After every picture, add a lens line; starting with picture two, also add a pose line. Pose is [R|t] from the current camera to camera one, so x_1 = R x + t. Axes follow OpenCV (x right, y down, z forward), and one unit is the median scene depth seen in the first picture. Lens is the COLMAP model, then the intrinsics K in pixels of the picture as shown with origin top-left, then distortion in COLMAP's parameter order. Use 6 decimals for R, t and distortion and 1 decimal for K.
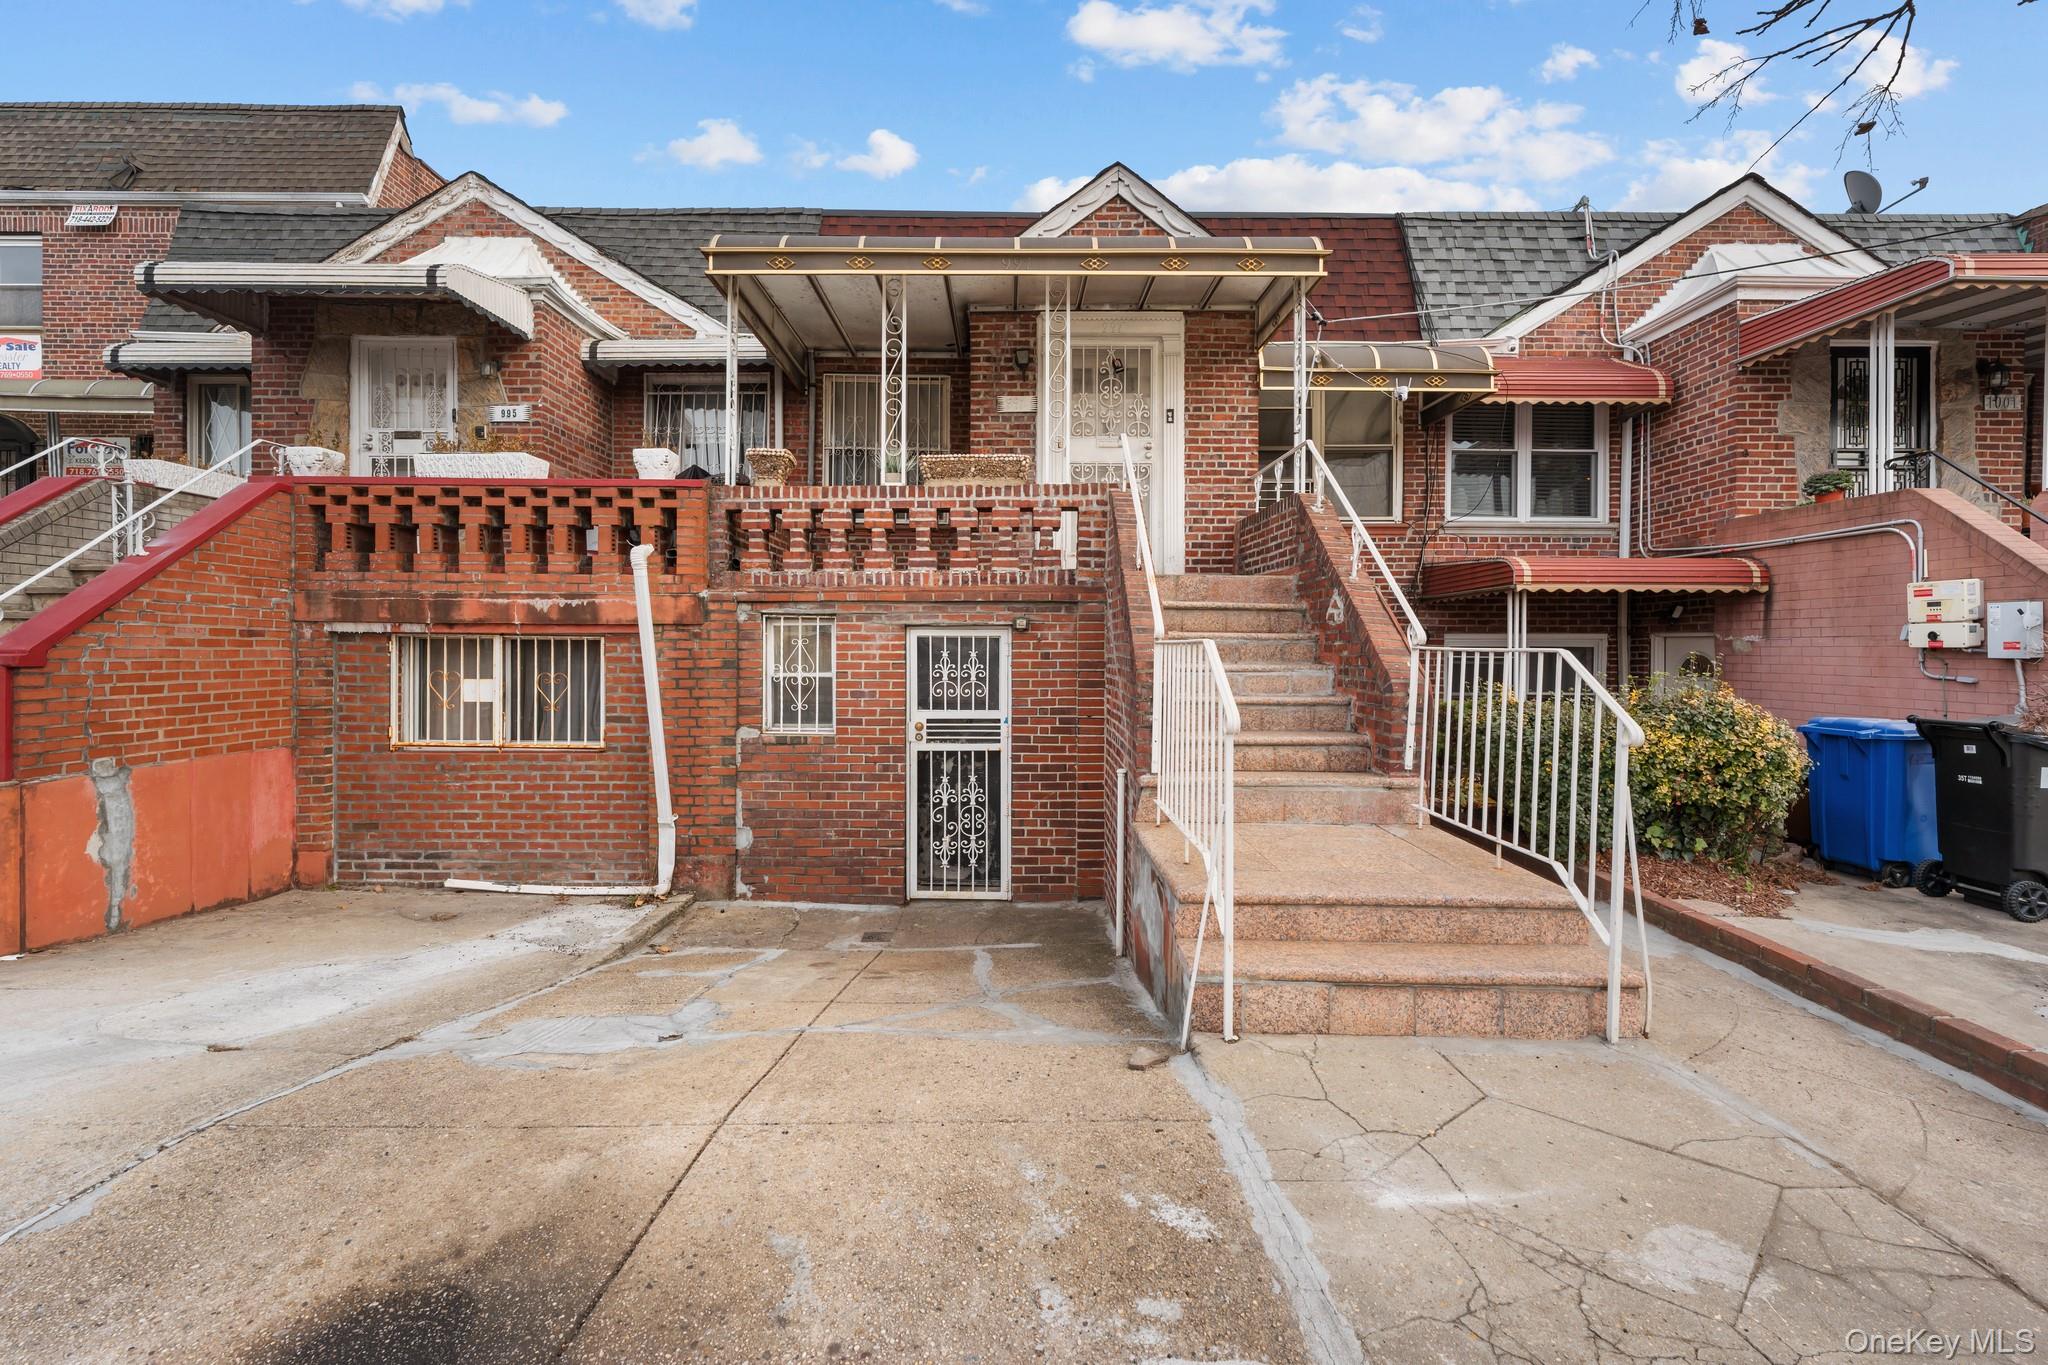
lens RADIAL K [[827.1, 0, 998.8], [0, 827.1, 651.4], [0, 0, 1]] dist [-0.001016, -0.000267]
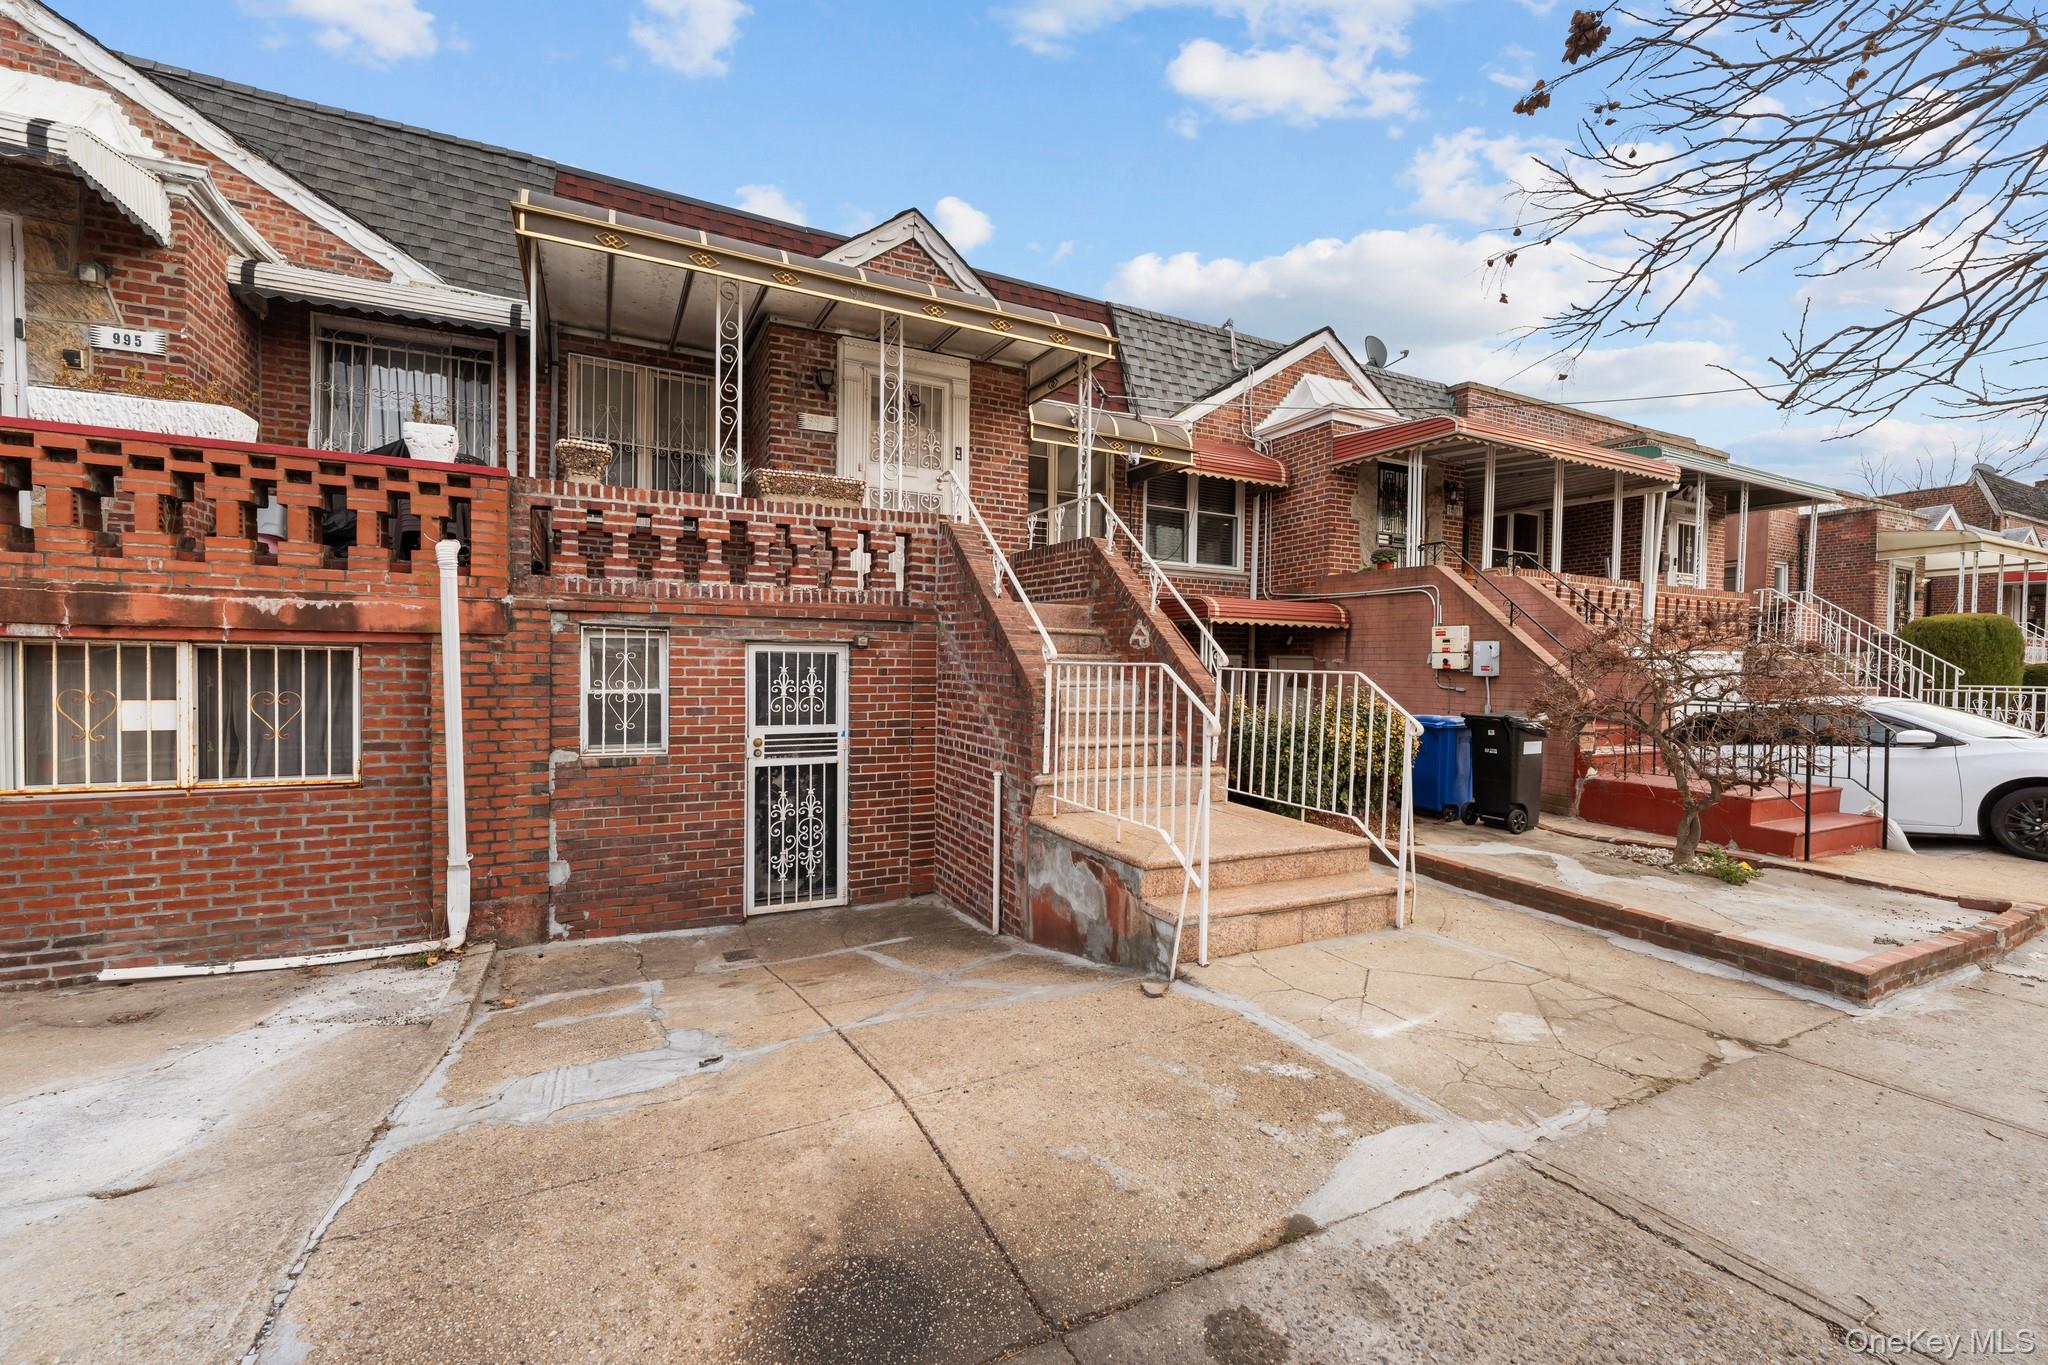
lens RADIAL K [[827.1, 0, 993.8], [0, 827.1, 681.2], [0, 0, 1]] dist [-0.001016, -0.000267]
pose [[0.894715, -0.001857, 0.446635, -0.283664], [-0.008214, 0.999754, 0.020610, -0.005721], [-0.446563, -0.022108, 0.894479, -0.013995]]
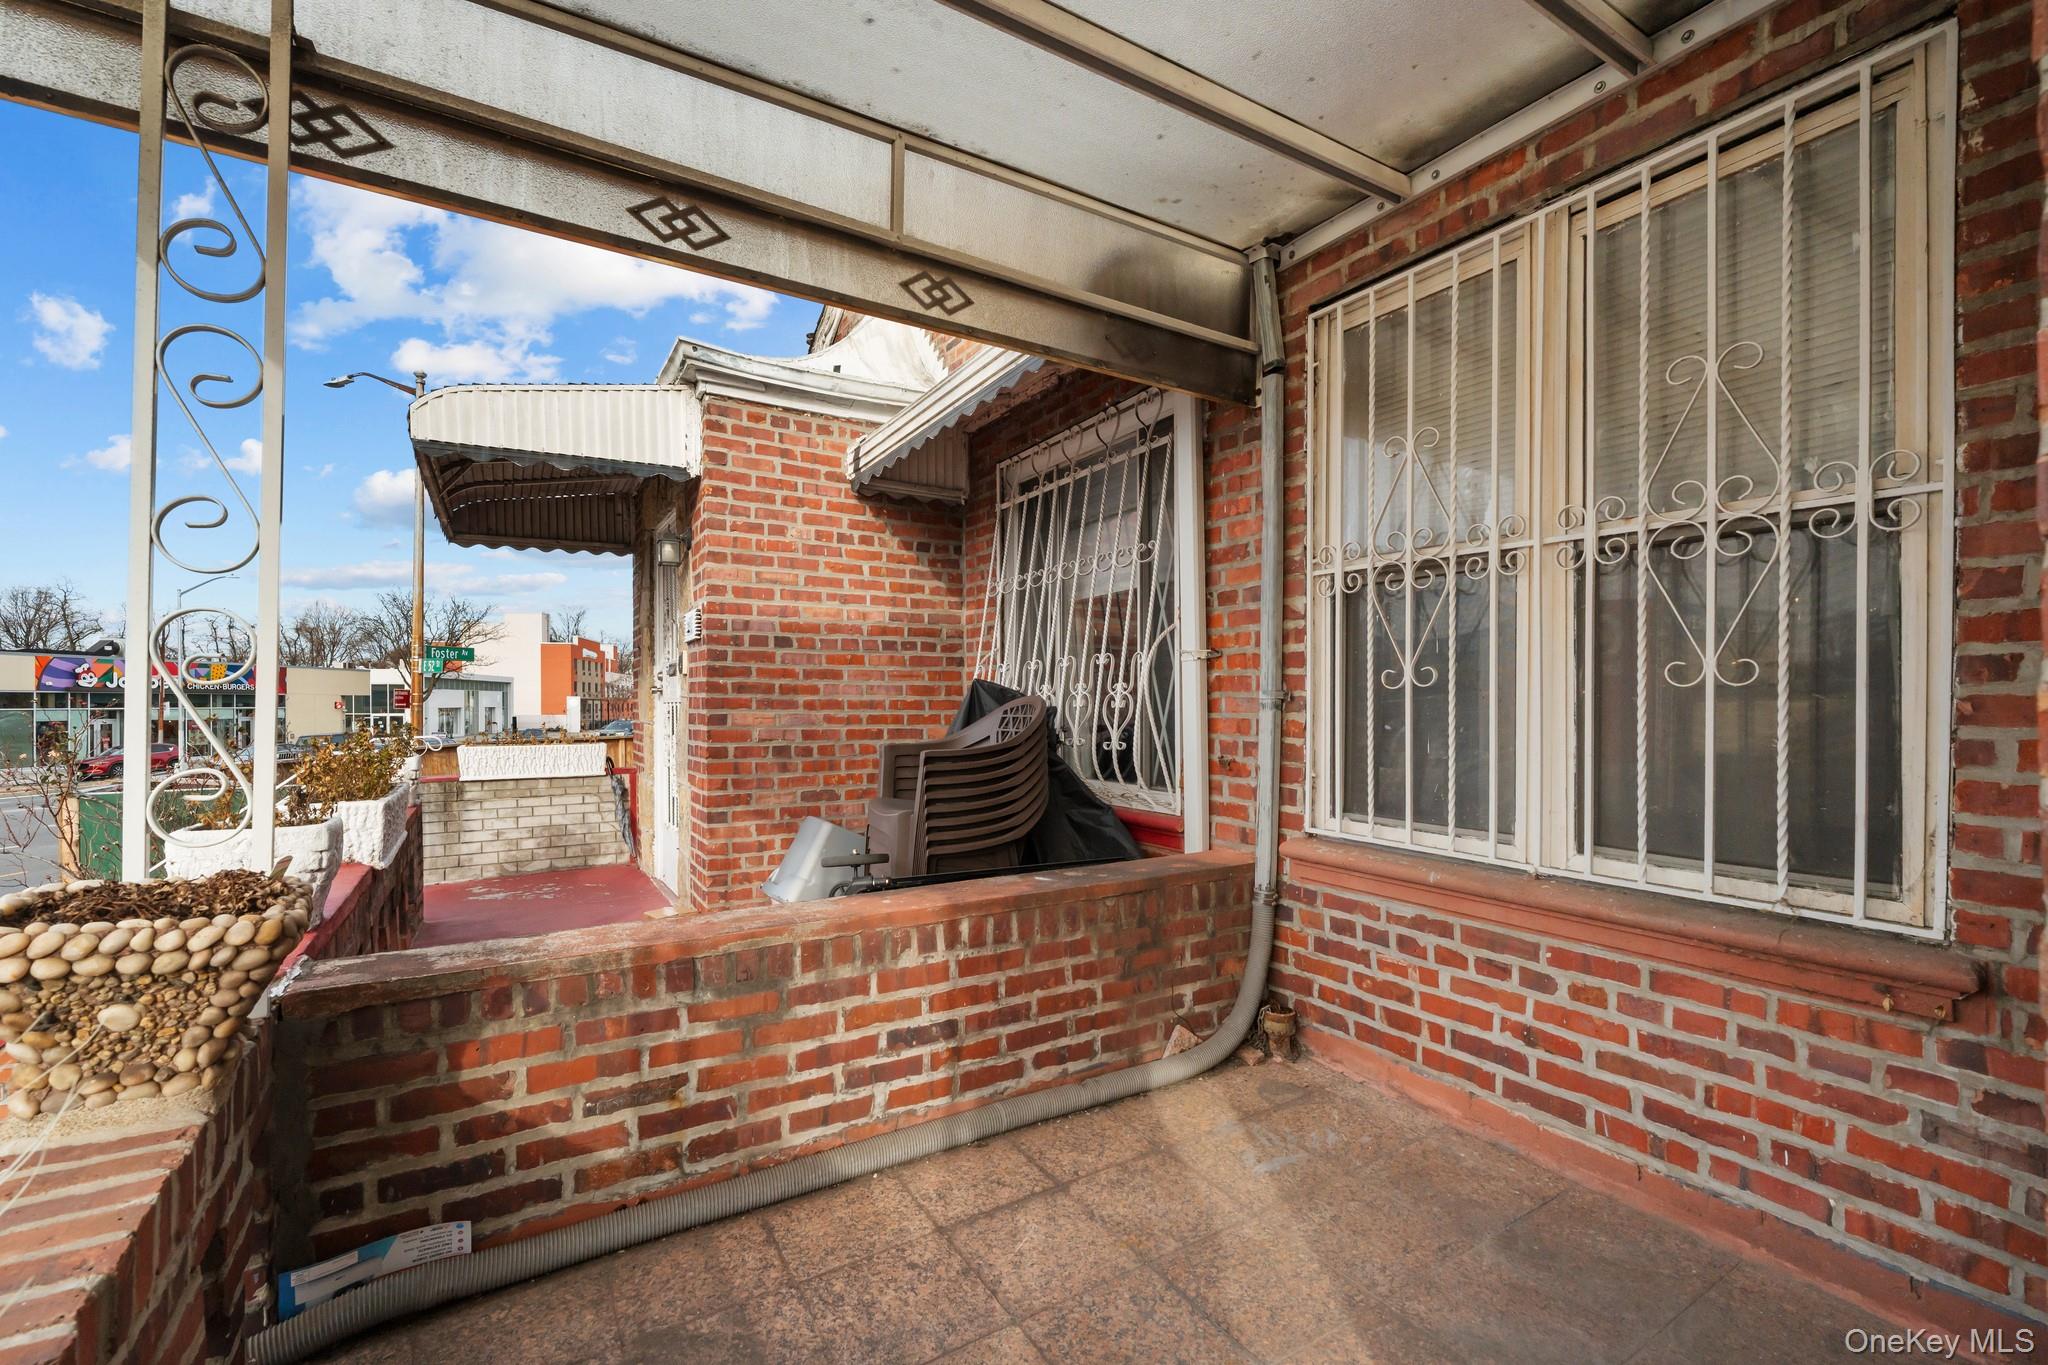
lens RADIAL K [[827.1, 0, 1017.4], [0, 827.1, 686.6], [0, 0, 1]] dist [-0.001016, -0.000267]
pose [[0.521888, -0.010033, -0.852955, -0.027052], [-0.004732, 0.999881, -0.014657, -0.285557], [0.853001, 0.011686, 0.521778, 1.079751]]
